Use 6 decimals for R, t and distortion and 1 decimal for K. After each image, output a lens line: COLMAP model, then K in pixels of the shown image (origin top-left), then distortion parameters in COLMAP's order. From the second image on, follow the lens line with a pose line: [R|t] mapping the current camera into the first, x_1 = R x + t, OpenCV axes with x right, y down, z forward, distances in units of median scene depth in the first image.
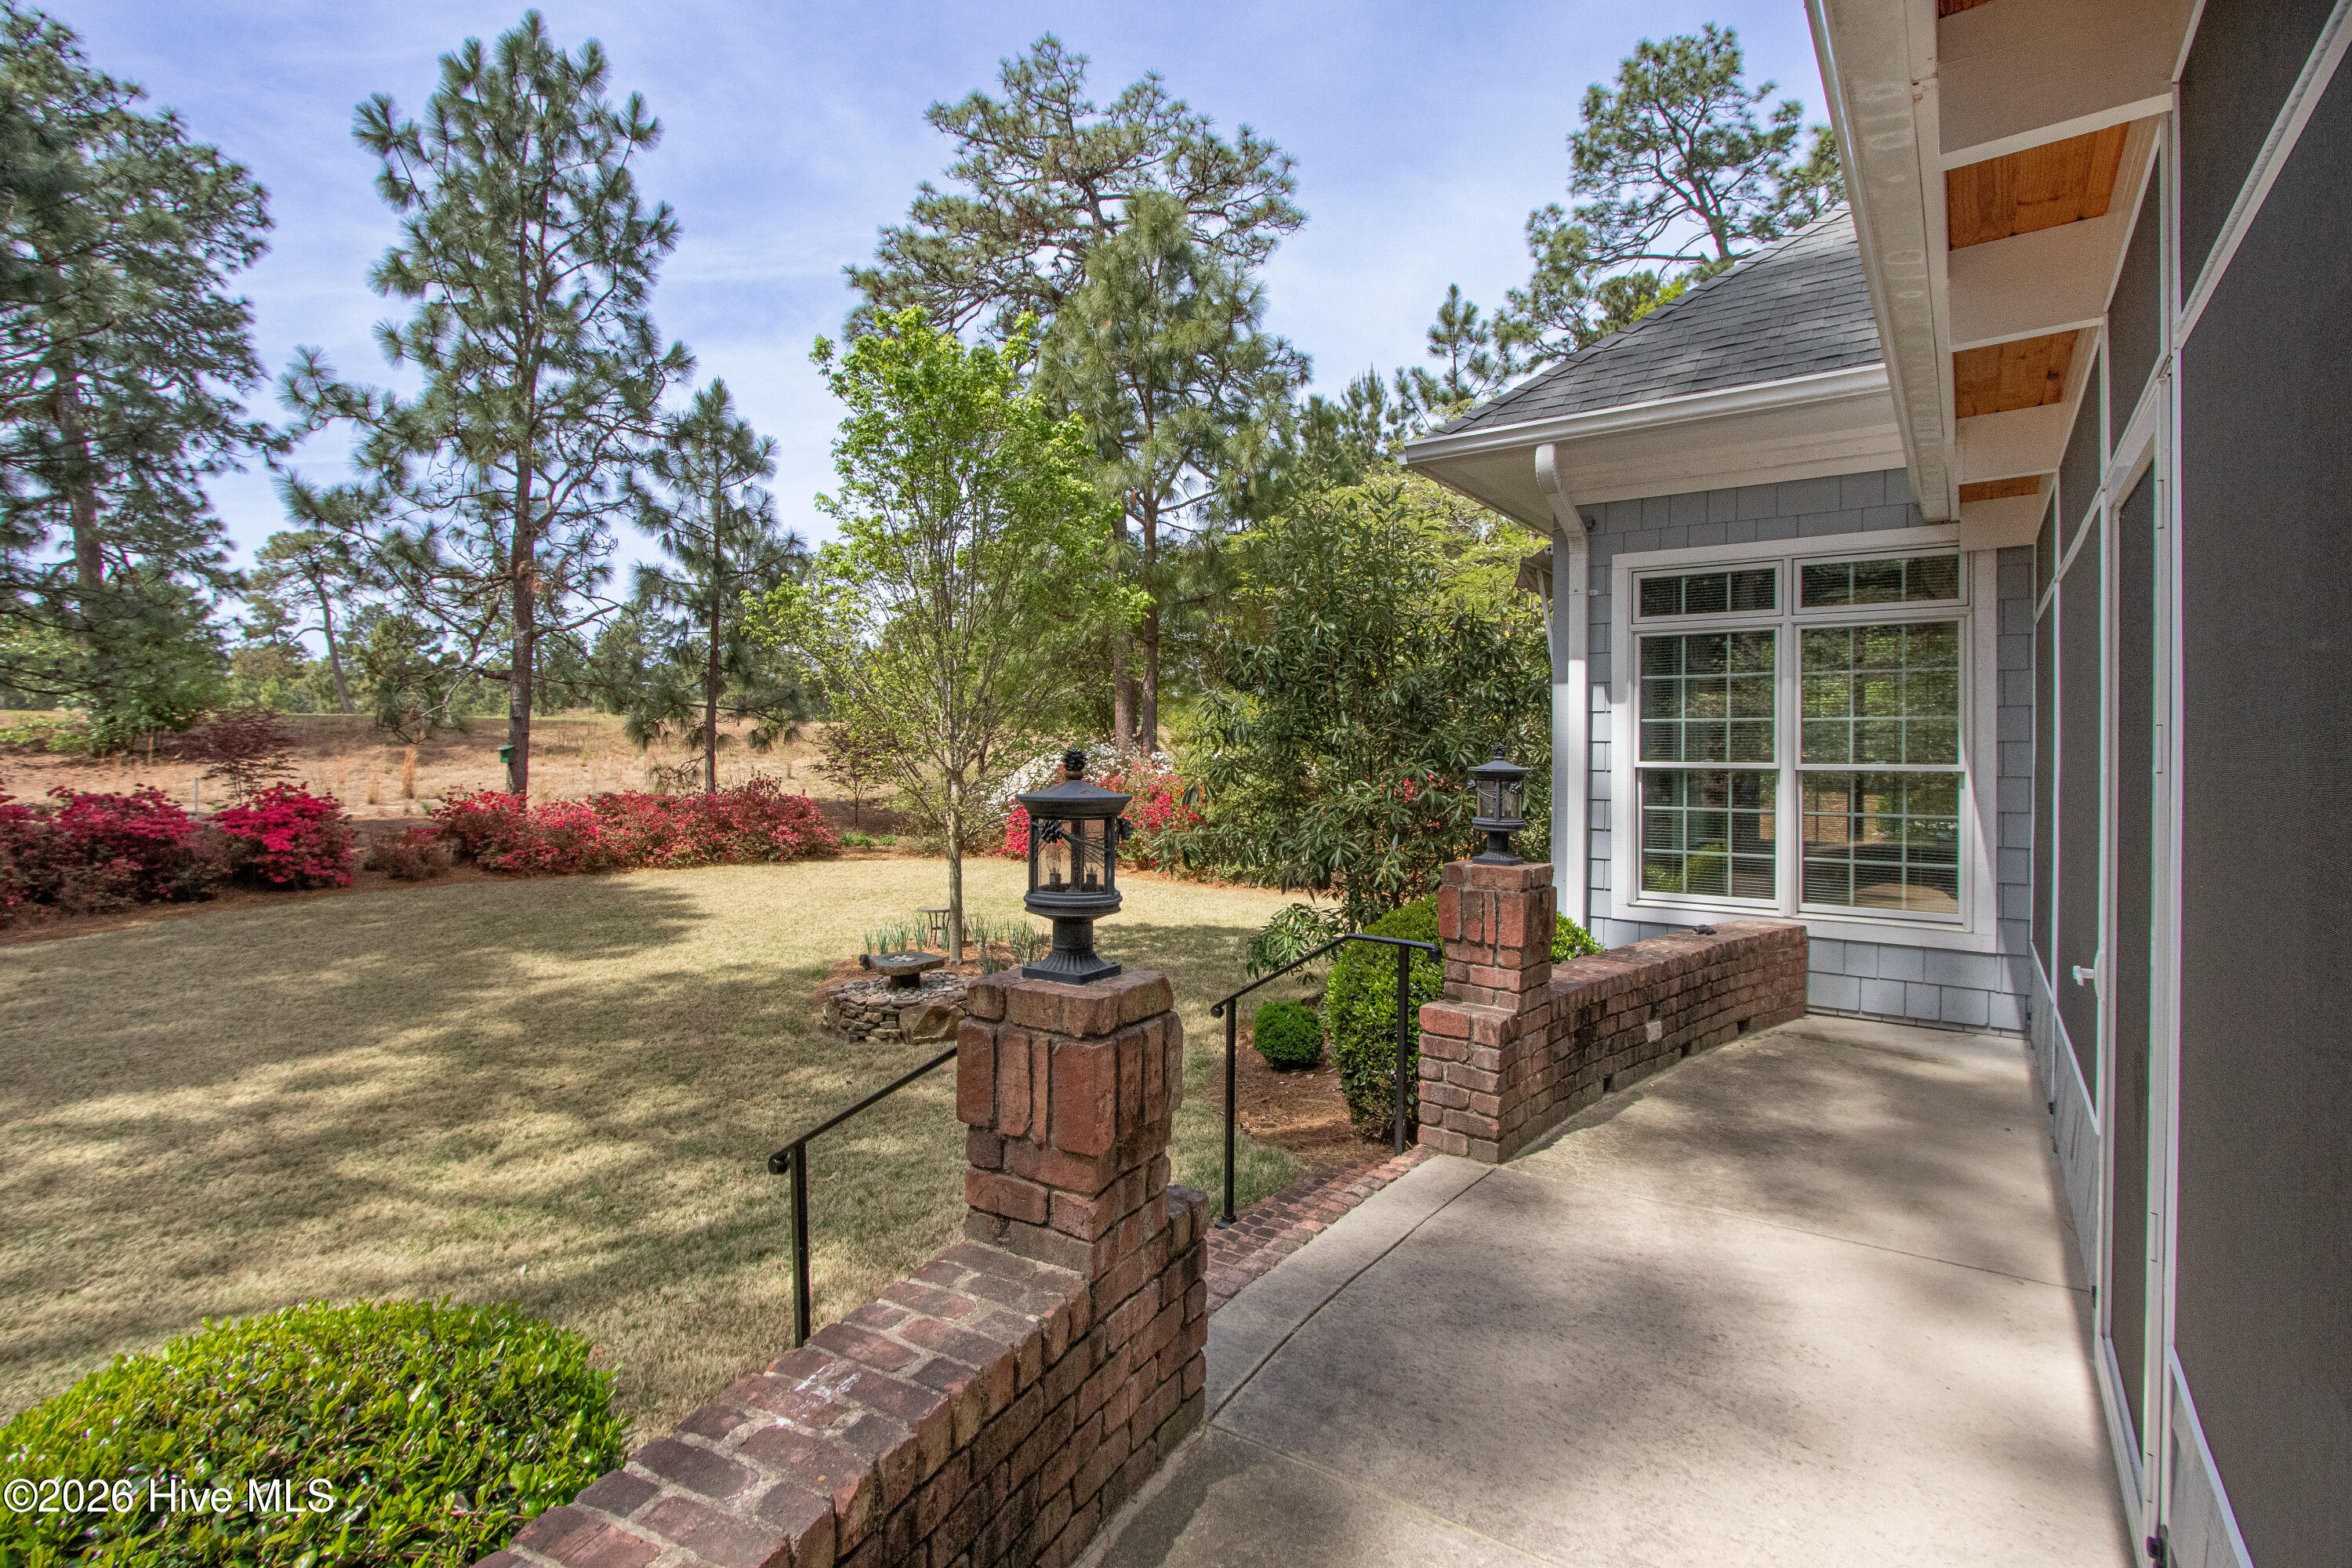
lens RADIAL K [[1096.4, 0, 1133.4], [0, 1096.4, 746.1], [0, 0, 1]] dist [-0.015329, 0.001183]
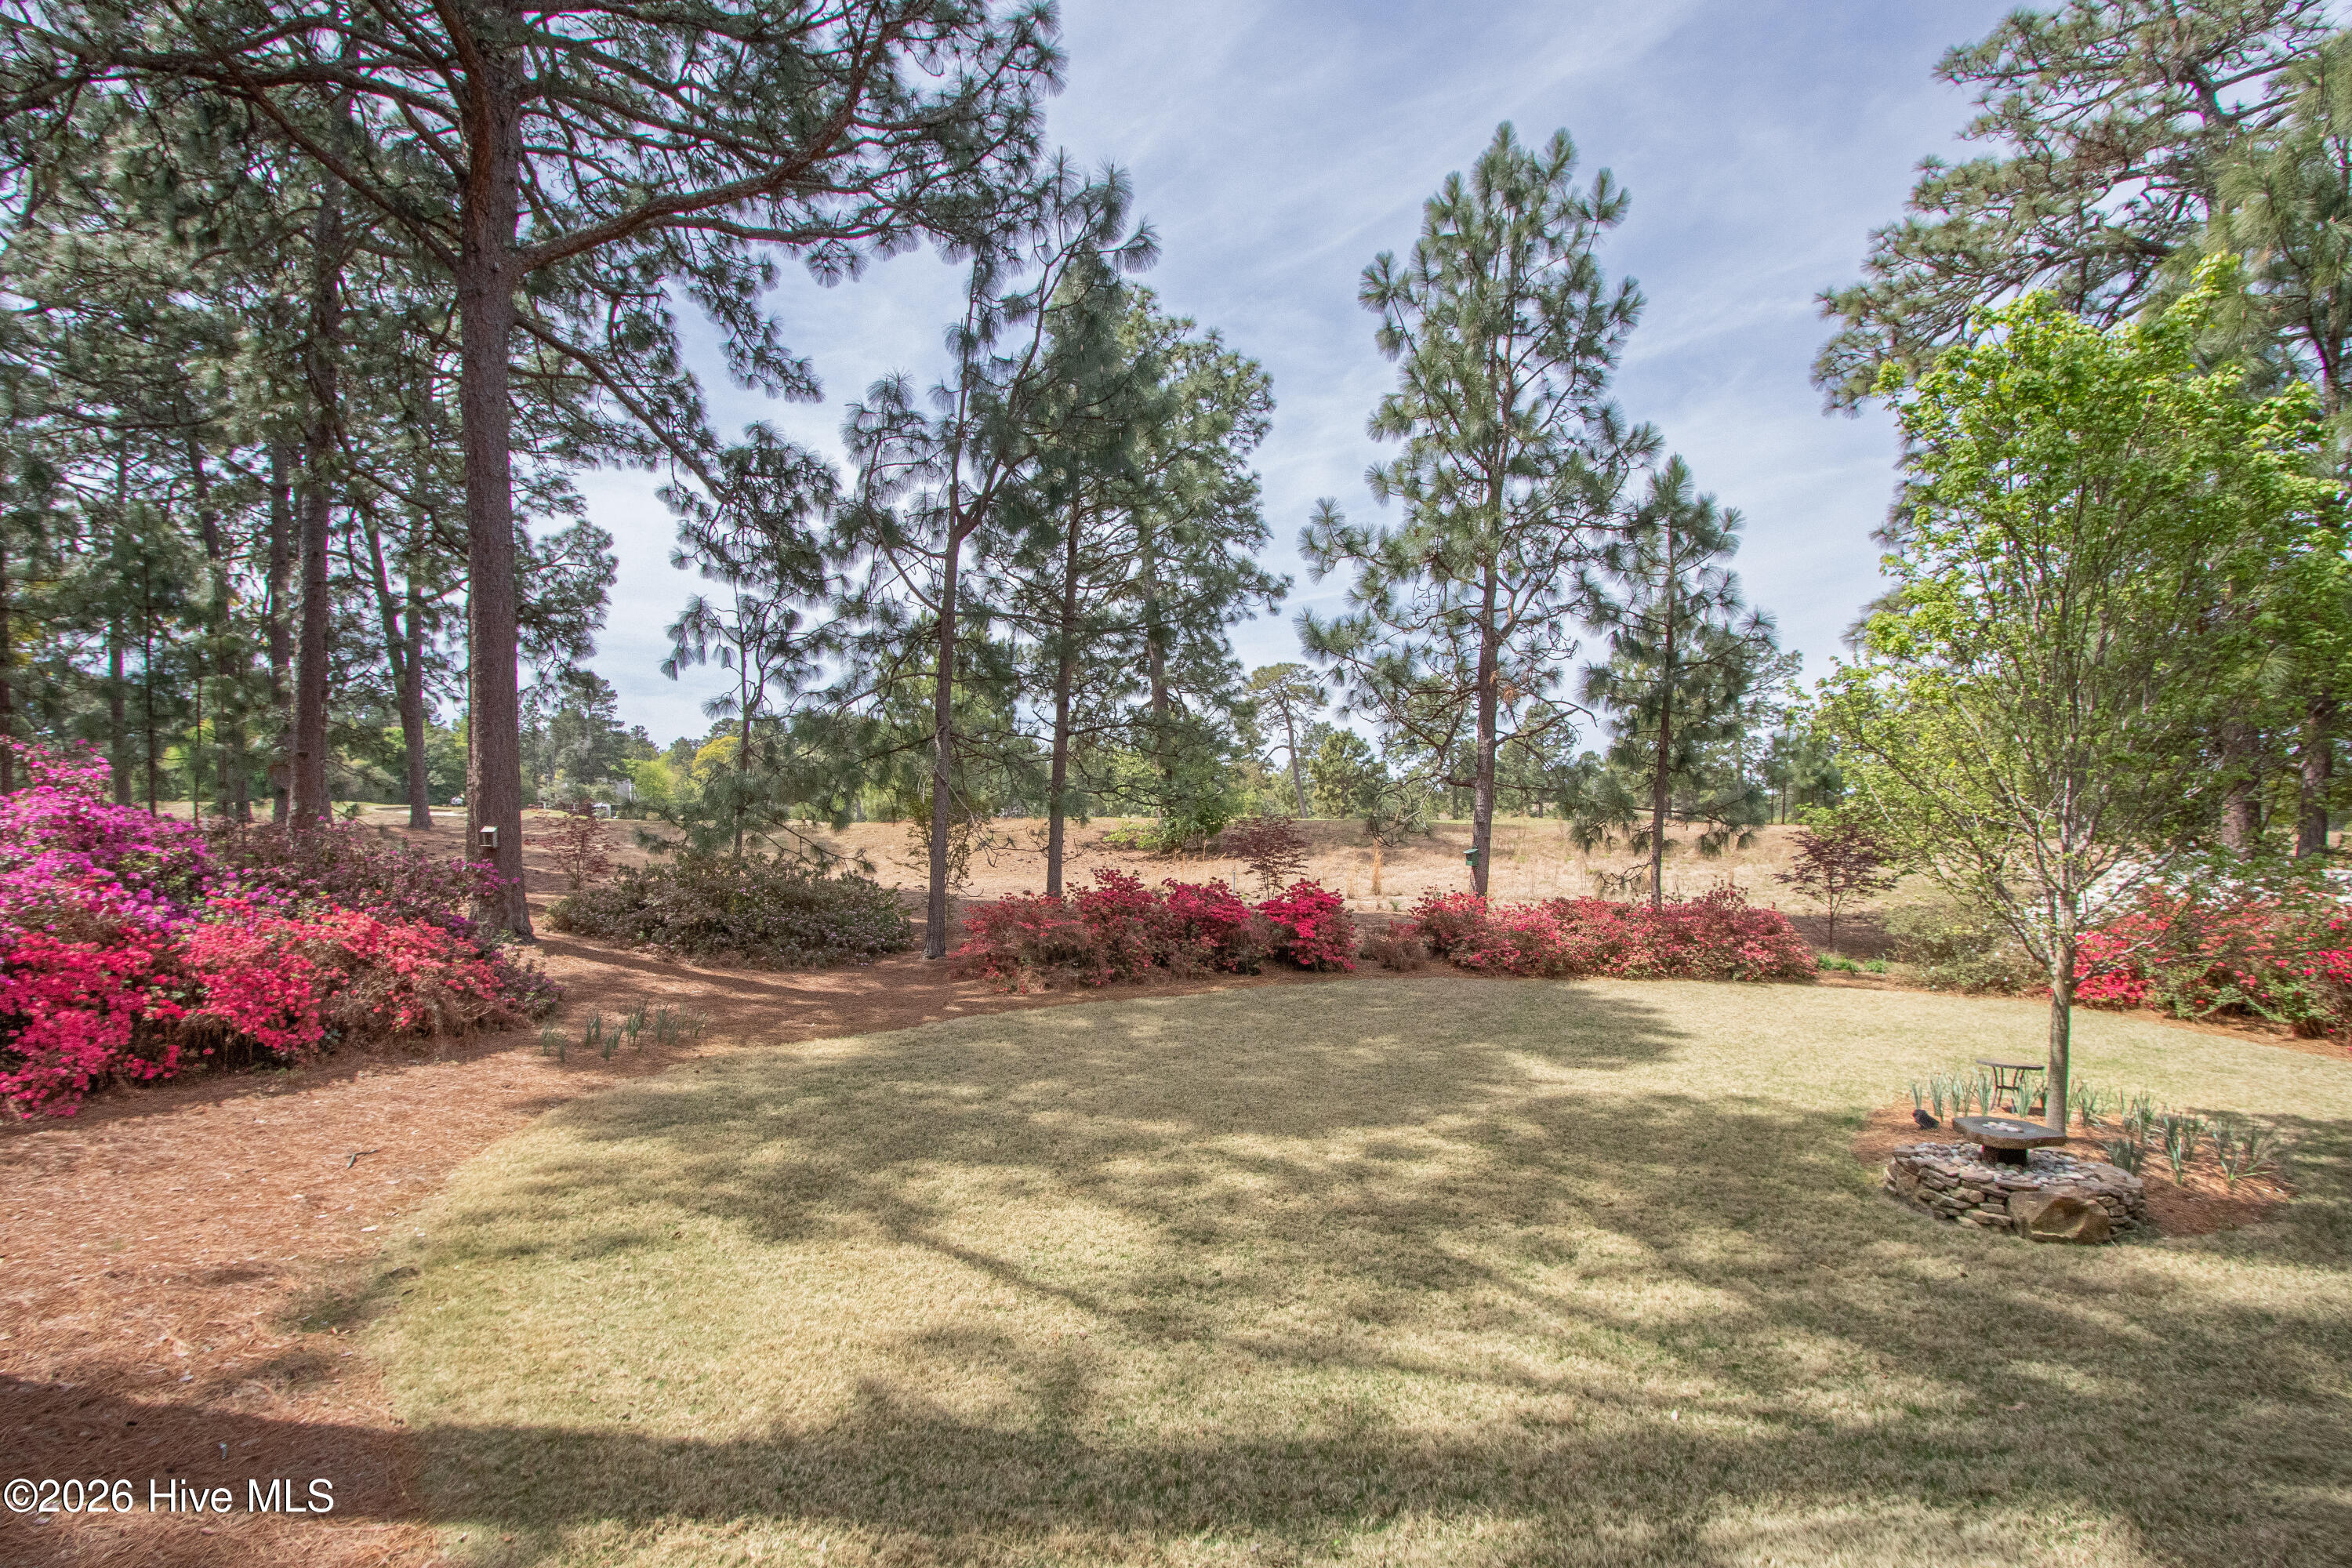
lens RADIAL K [[1116.6, 0, 1163.3], [0, 1116.6, 889.2], [0, 0, 1]] dist [-0.012860, 0.001447]
pose [[0.746503, 0.036307, -0.664391, -0.074833], [-0.011599, 0.999069, 0.041564, -0.002939], [0.665281, -0.023321, 0.746229, -0.002551]]
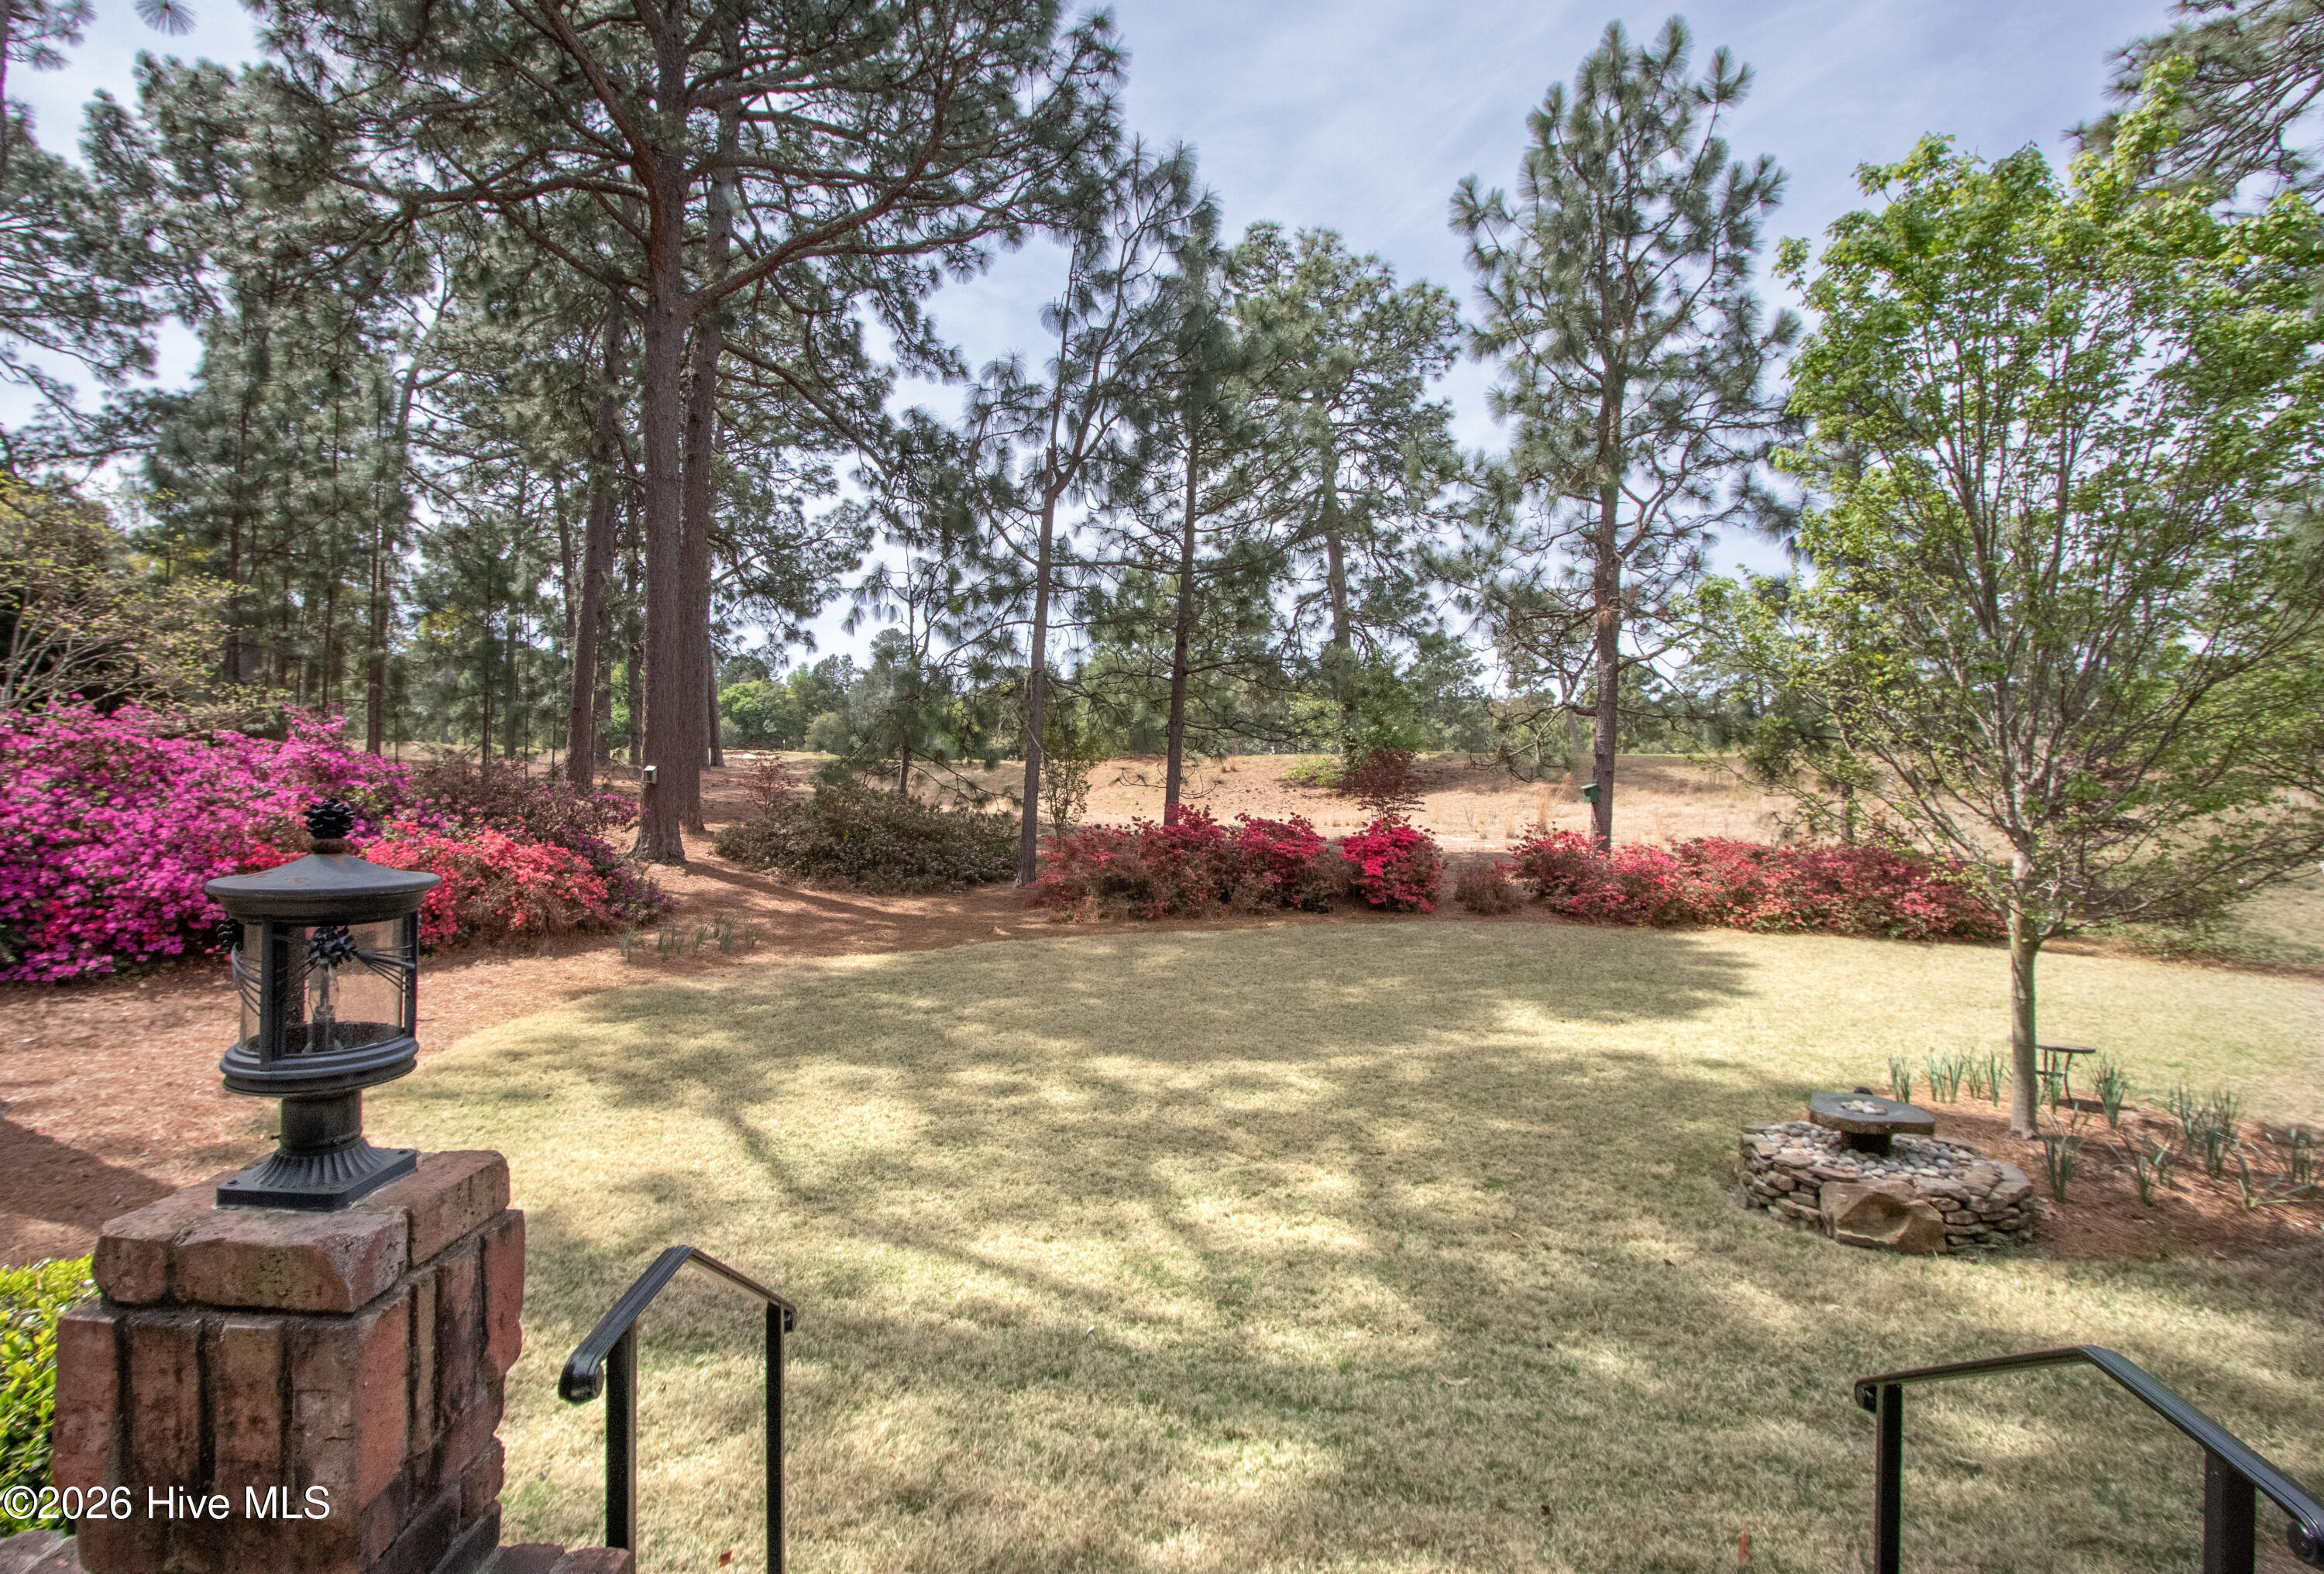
lens RADIAL K [[1143.5, 0, 1158.3], [0, 1143.5, 746.2], [0, 0, 1]] dist [-0.009503, 0.000664]
pose [[0.508534, -0.019676, -0.860817, 0.096153], [-0.008918, 0.999565, -0.028116, -0.001838], [0.860996, 0.021975, 0.508137, 0.147504]]
